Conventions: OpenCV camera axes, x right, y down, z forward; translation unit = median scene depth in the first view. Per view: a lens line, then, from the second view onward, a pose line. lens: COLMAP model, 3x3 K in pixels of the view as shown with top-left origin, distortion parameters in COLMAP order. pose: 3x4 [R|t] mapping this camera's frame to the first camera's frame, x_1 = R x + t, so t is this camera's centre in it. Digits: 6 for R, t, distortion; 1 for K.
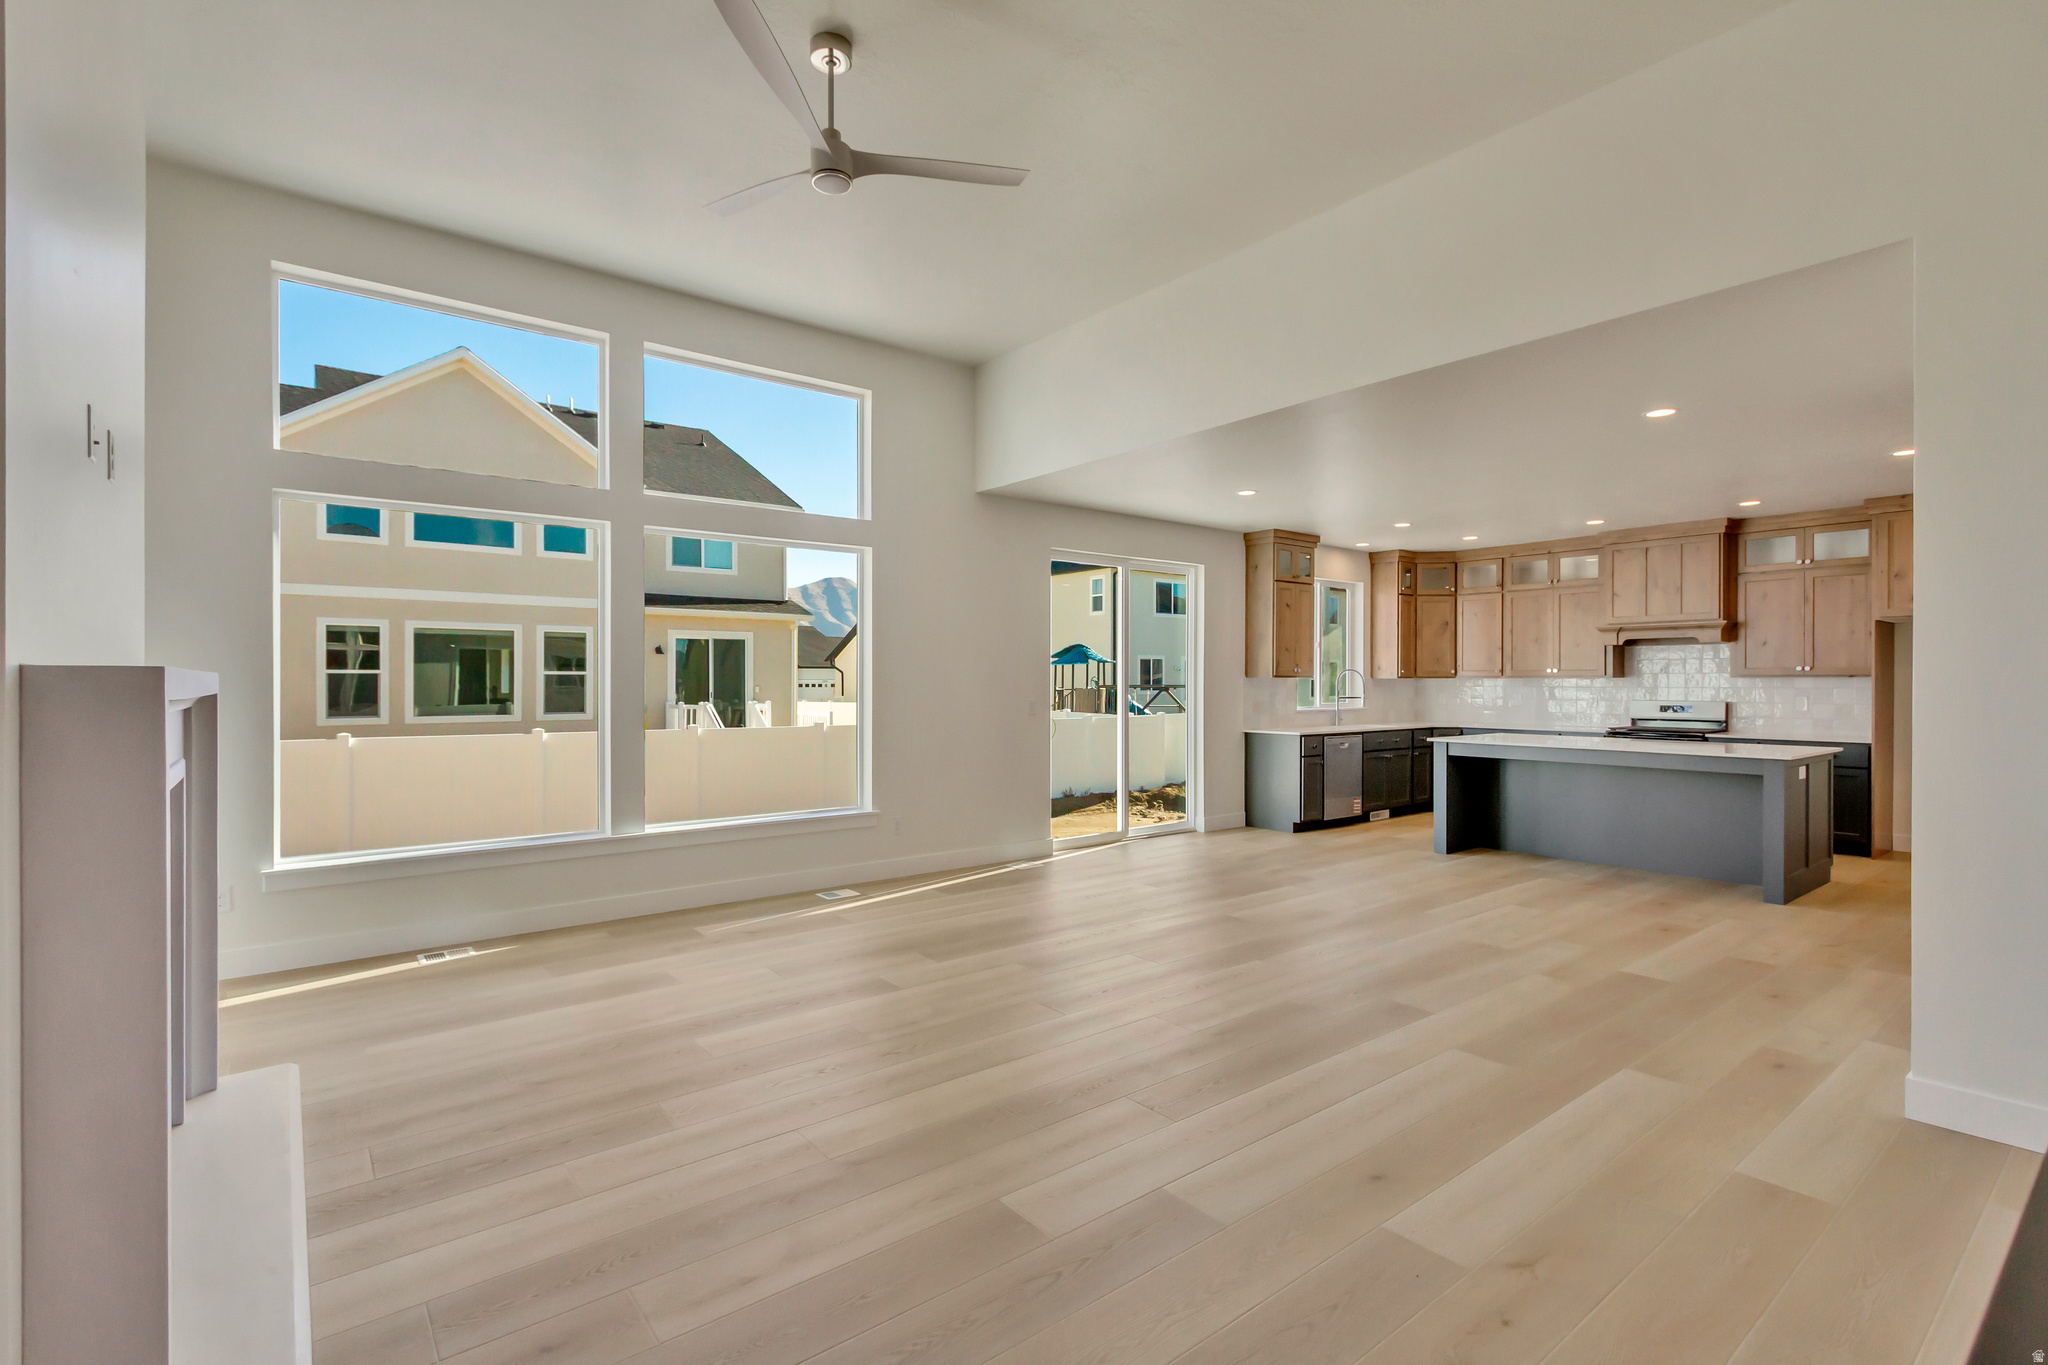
lens RADIAL K [[939.4, 0, 1028.5], [0, 939.4, 687.9], [0, 0, 1]] dist [0.012829, -0.001075]
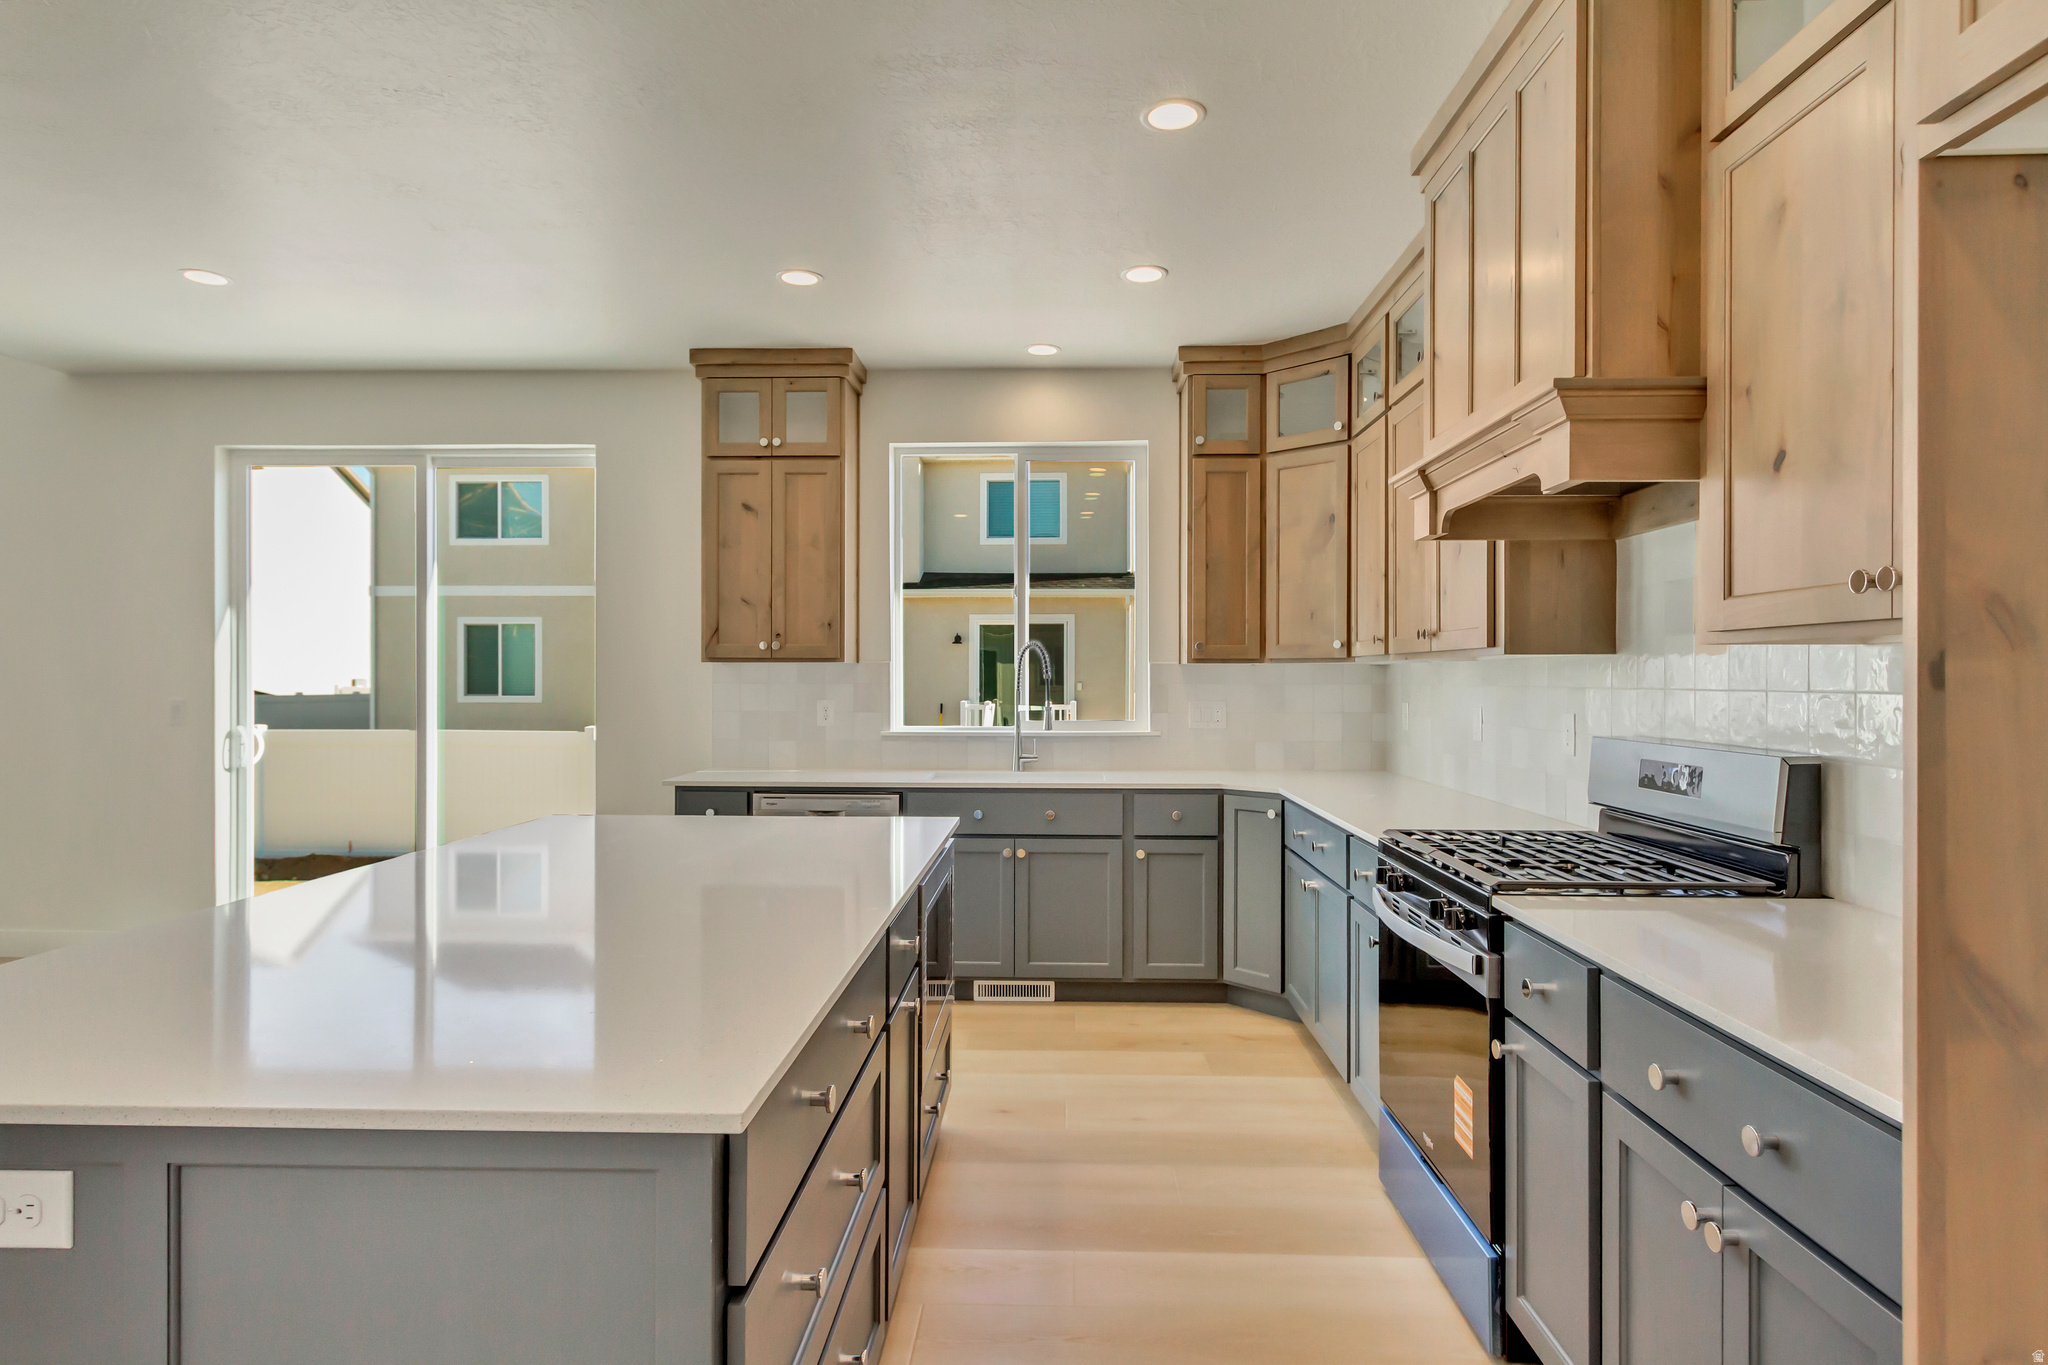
lens RADIAL K [[1115.1, 0, 1028.5], [0, 1115.1, 681.2], [0, 0, 1]] dist [0.011227, 0.000799]
pose [[0.762724, 0.001335, -0.646723, 0.735942], [-0.003583, 0.999991, -0.002161, -0.001413], [0.646714, 0.003965, 0.762722, 0.661166]]
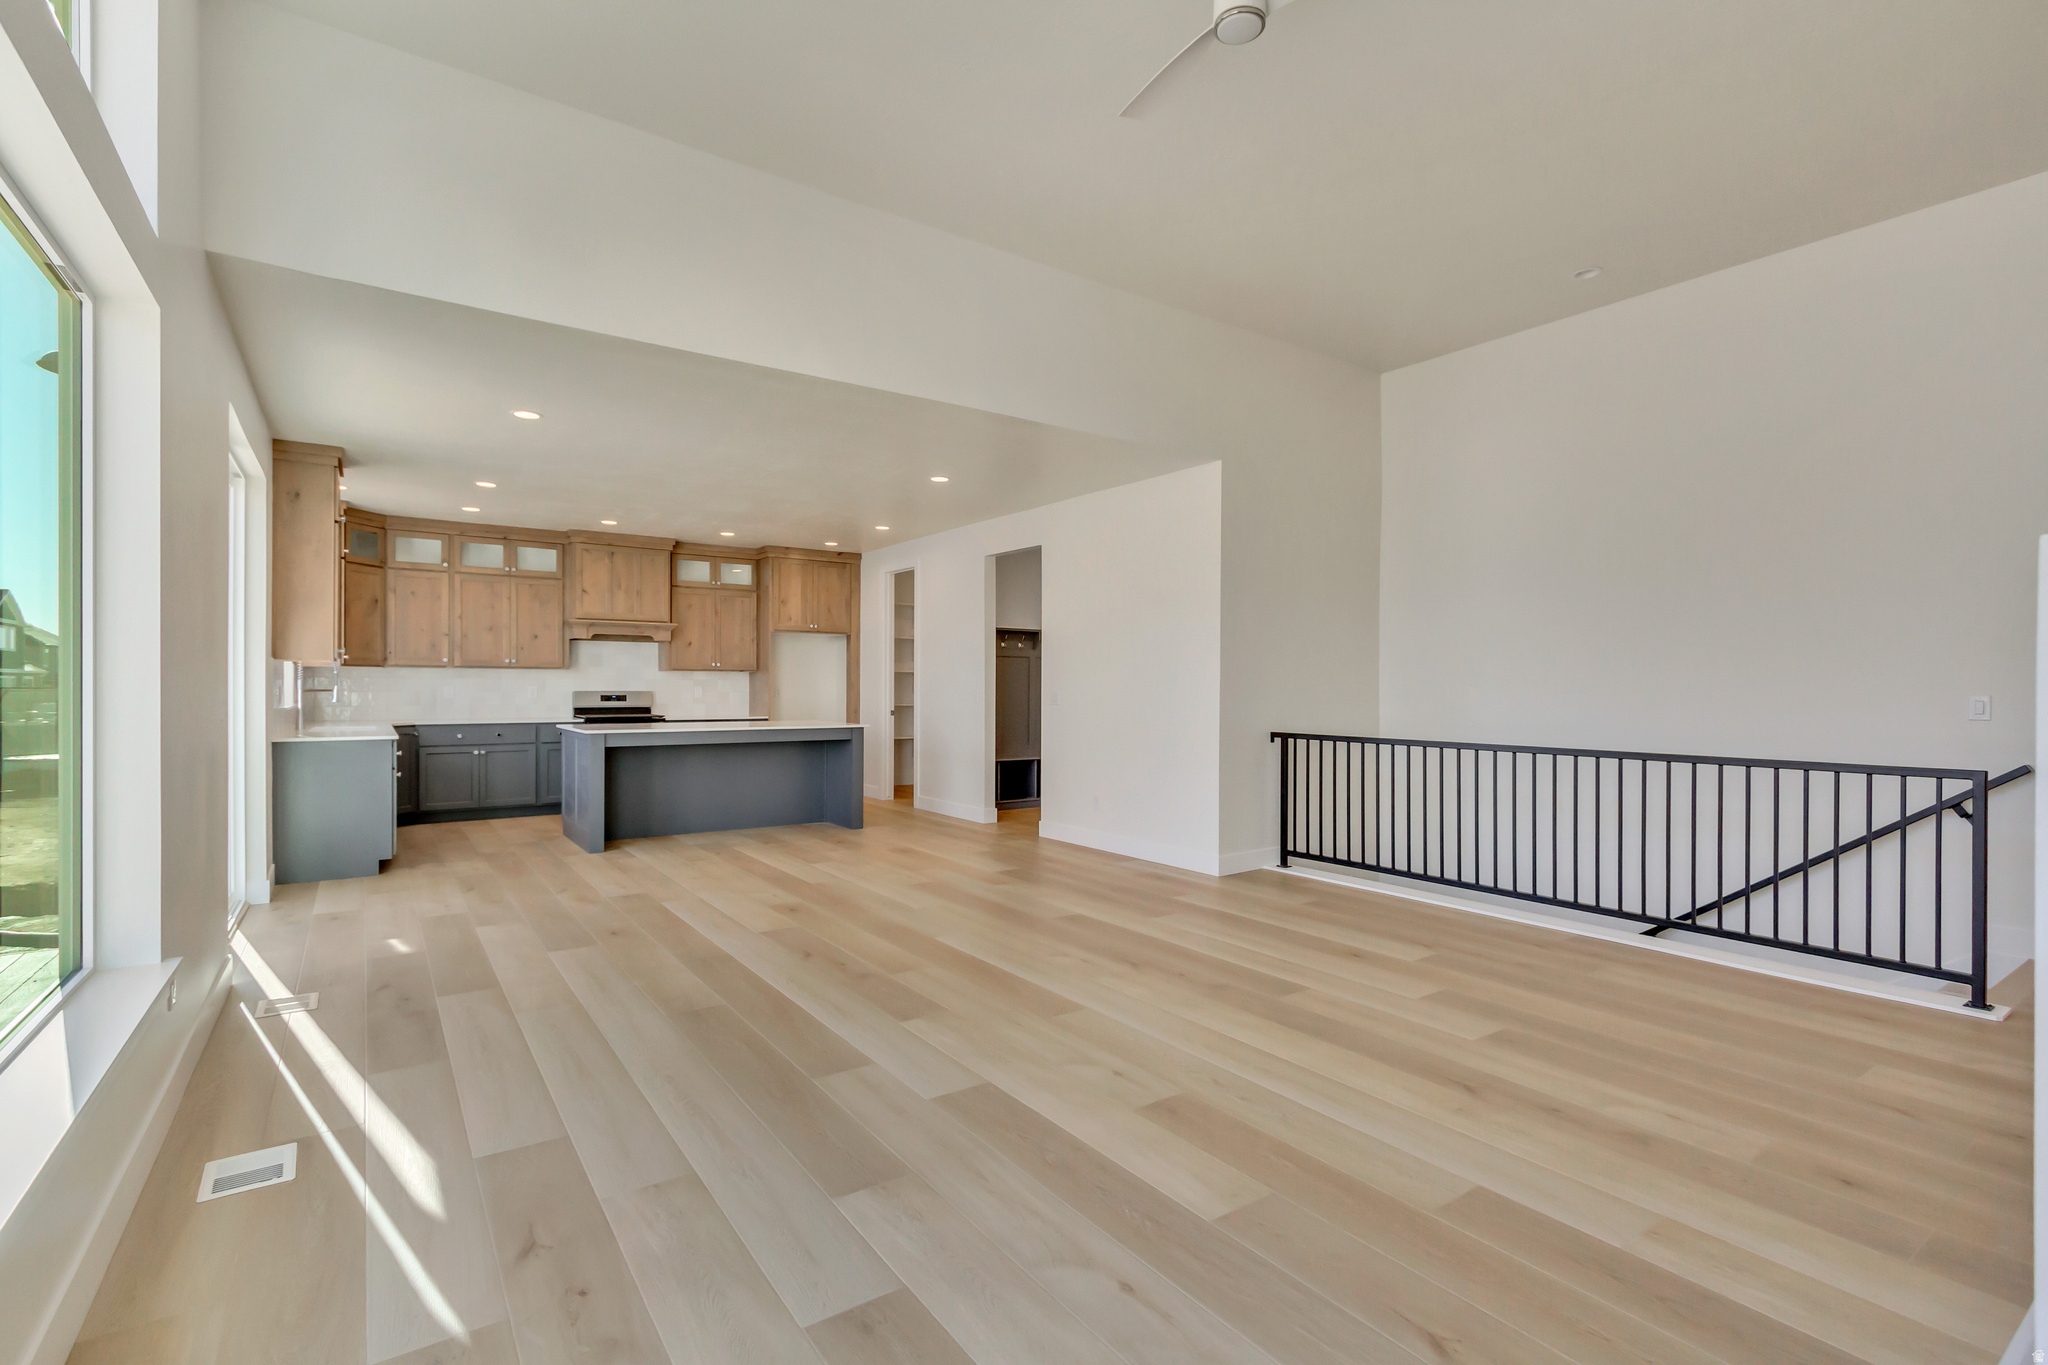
lens RADIAL K [[939.4, 0, 1025.5], [0, 939.4, 692.6], [0, 0, 1]] dist [0.012829, -0.001075]
pose [[0.058824, -0.007173, 0.998243, -0.400821], [0.002153, 0.999973, 0.007058, 0.008537], [-0.998266, 0.001734, 0.058838, 0.438426]]
